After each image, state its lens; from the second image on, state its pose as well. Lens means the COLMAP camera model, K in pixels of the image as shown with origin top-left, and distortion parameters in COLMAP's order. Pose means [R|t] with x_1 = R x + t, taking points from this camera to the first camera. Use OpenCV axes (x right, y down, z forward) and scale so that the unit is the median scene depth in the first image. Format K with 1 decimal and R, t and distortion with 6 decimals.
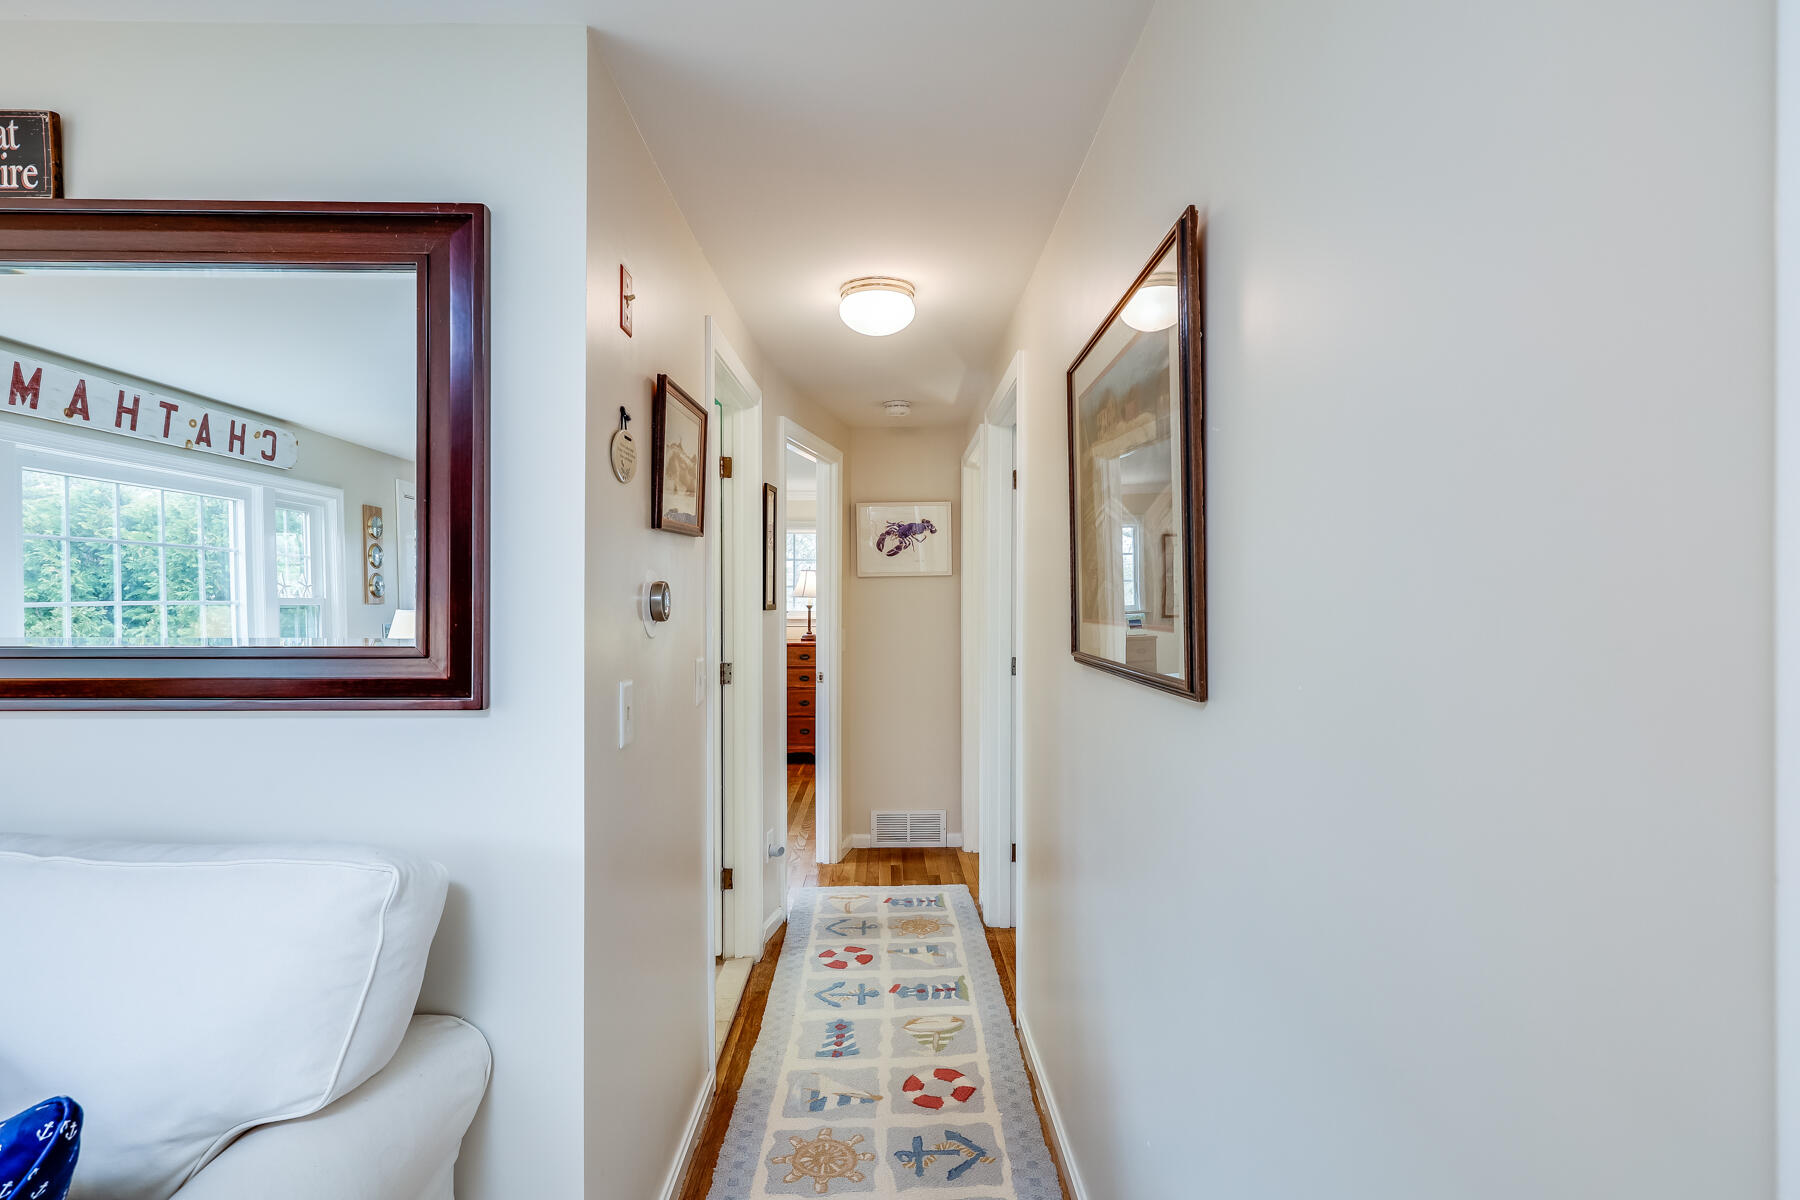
lens RADIAL K [[765.1, 0, 902.6], [0, 765.1, 599.2], [0, 0, 1]] dist [0.004241, -0.000844]
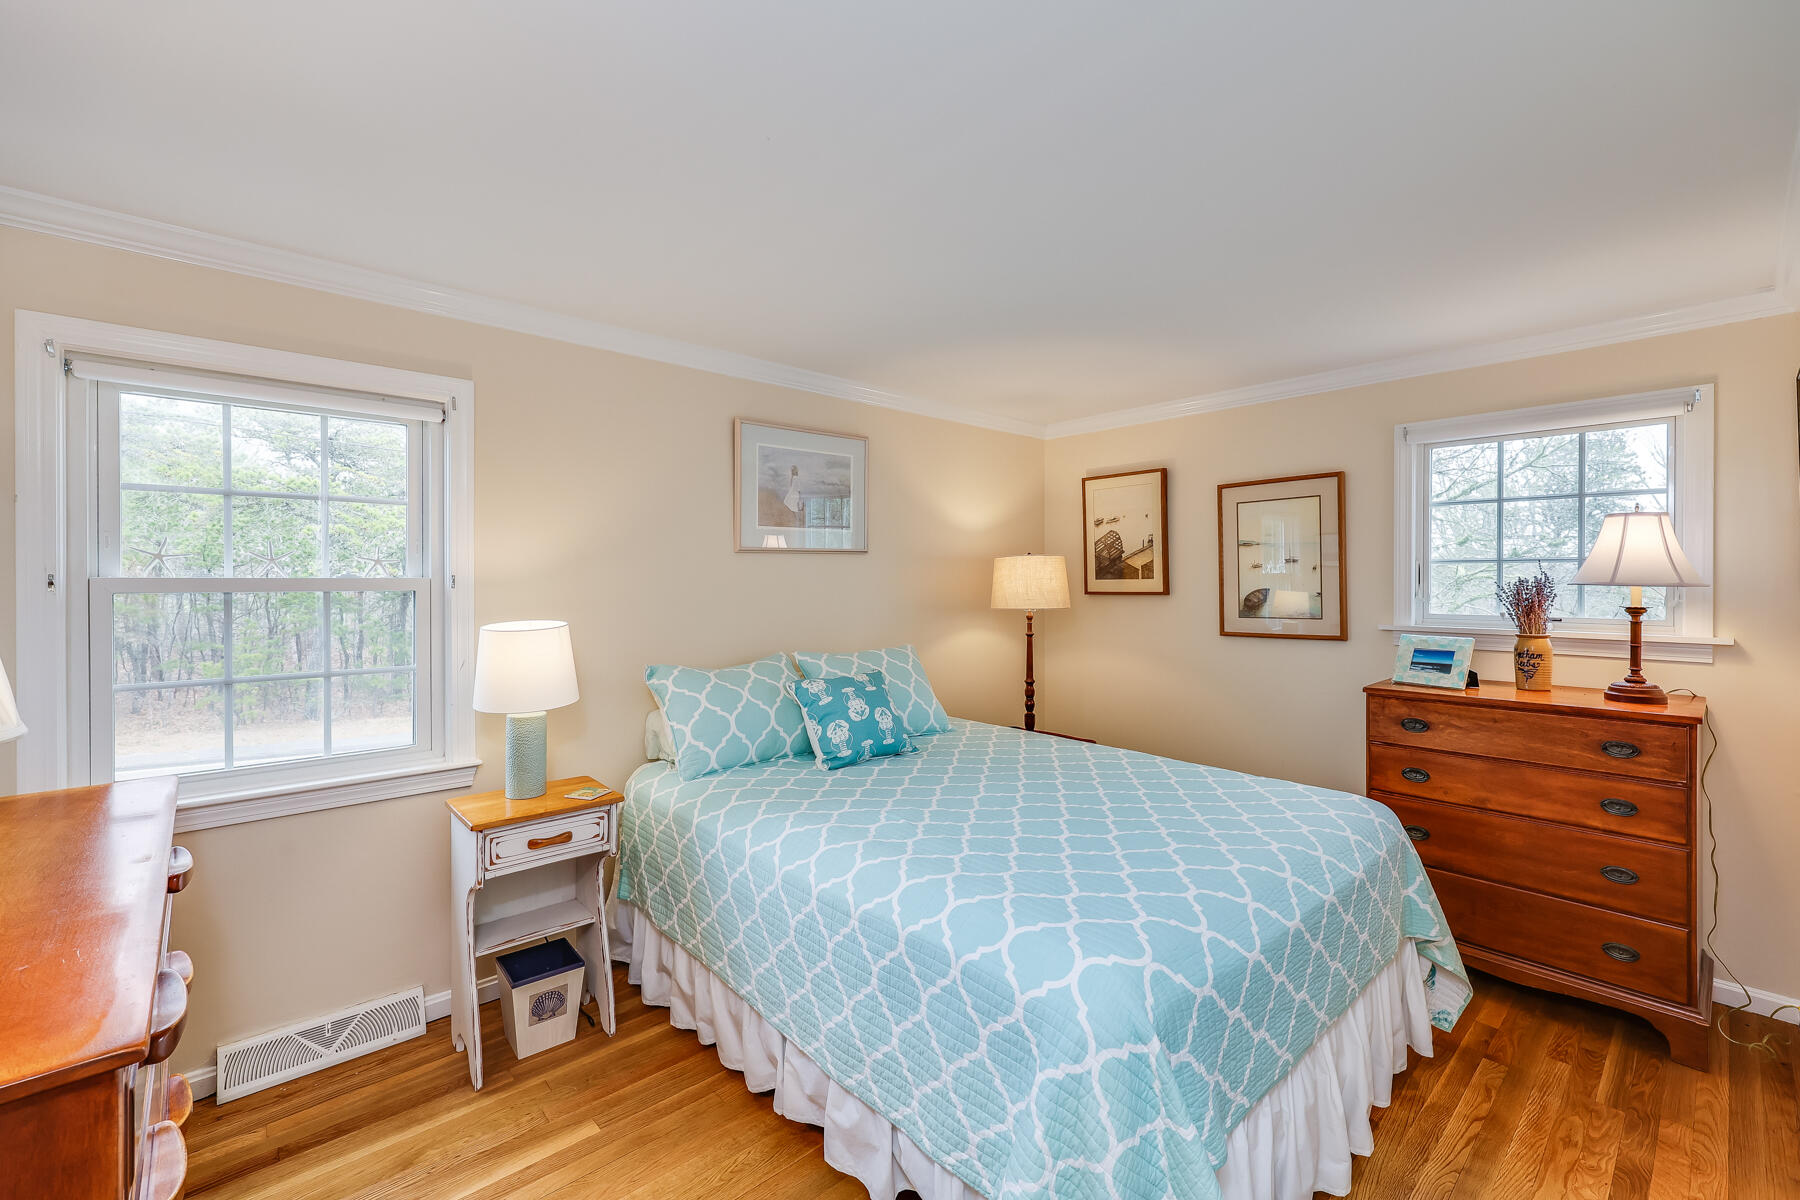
lens RADIAL K [[765.1, 0, 912.7], [0, 765.1, 589.8], [0, 0, 1]] dist [0.004241, -0.000844]
pose [[0.660207, 0.011254, -0.751000, -0.073572], [-0.004597, 0.999930, 0.010943, -0.002537], [0.751070, -0.003773, 0.660212, 0.485126]]
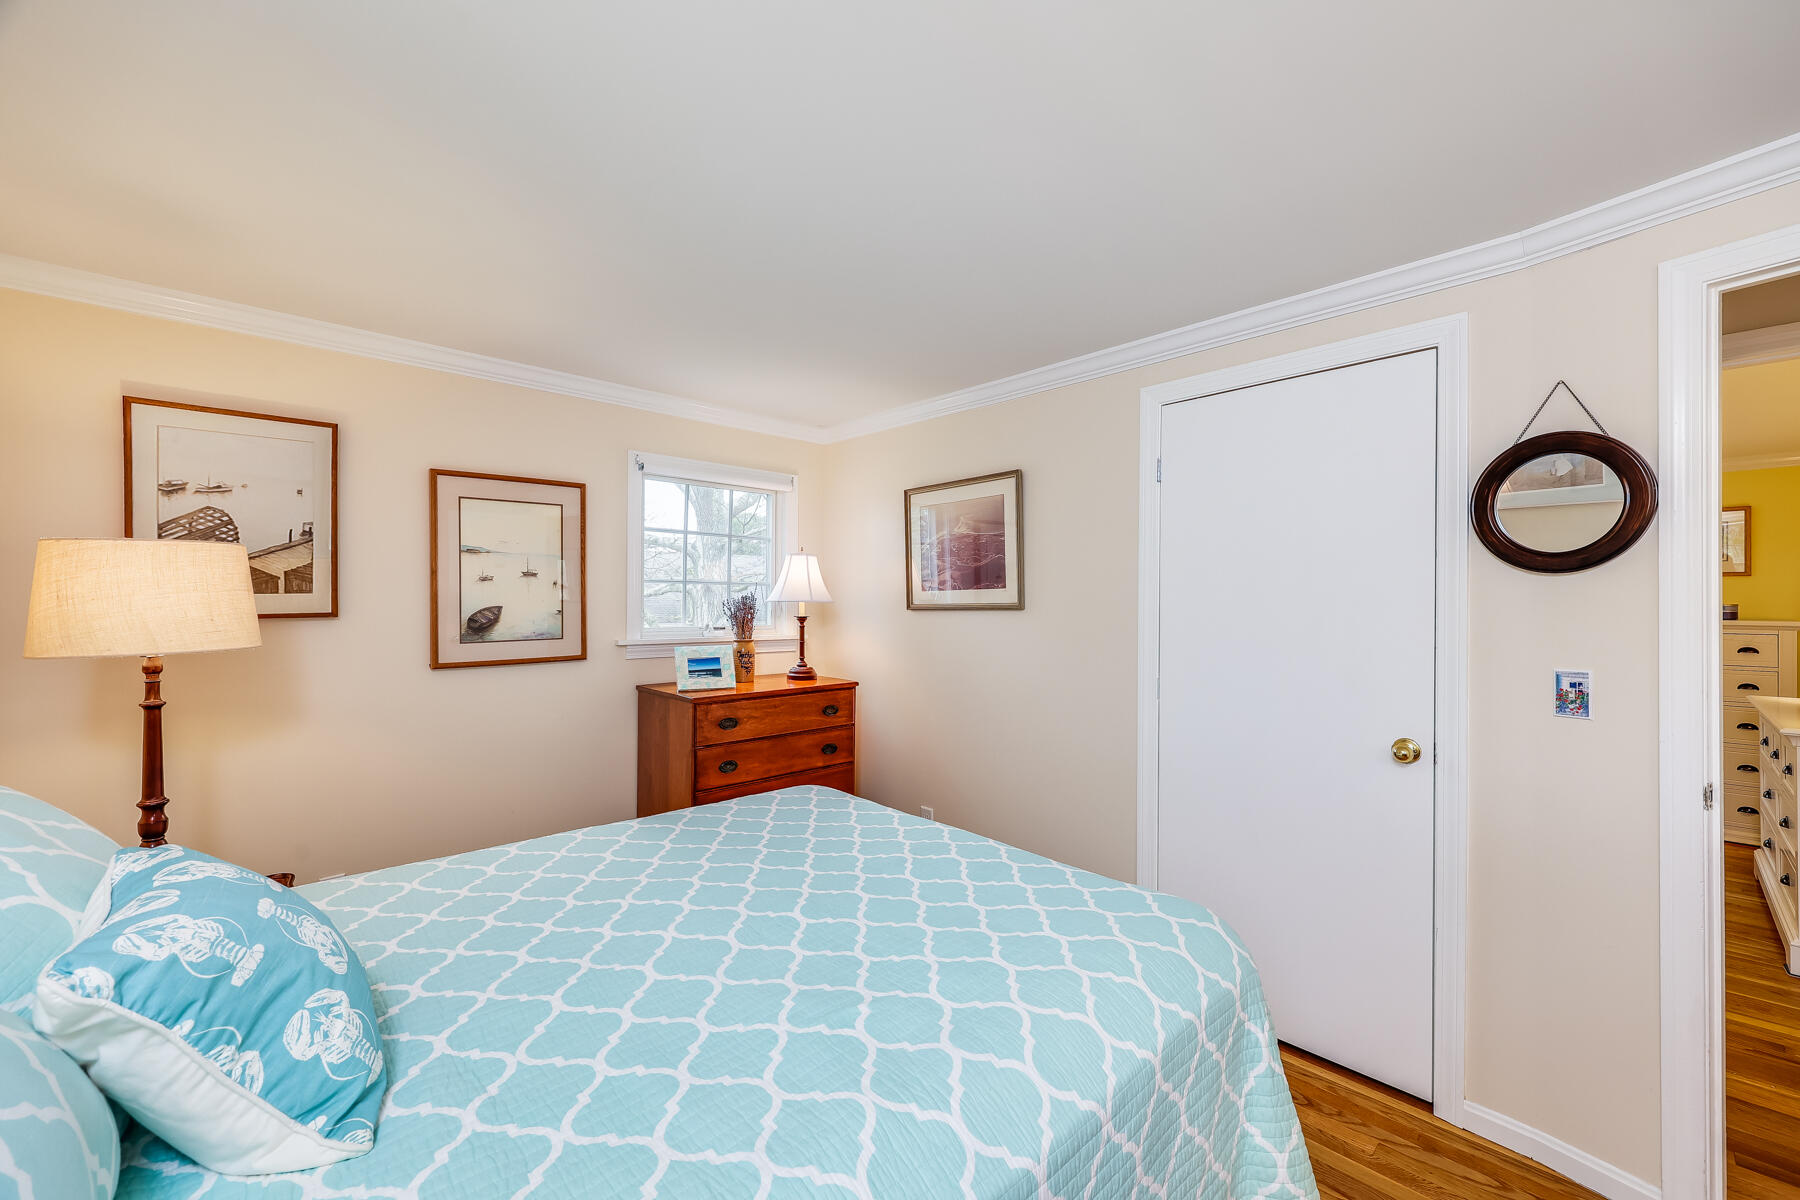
lens RADIAL K [[728.1, 0, 901.9], [0, 728.1, 595.4], [0, 0, 1]] dist [0.003102, -0.000121]
pose [[0.735246, 0.012214, 0.677691, -0.434286], [-0.005374, 0.999911, -0.012192, -0.001037], [-0.677780, 0.005322, 0.735246, 0.554668]]
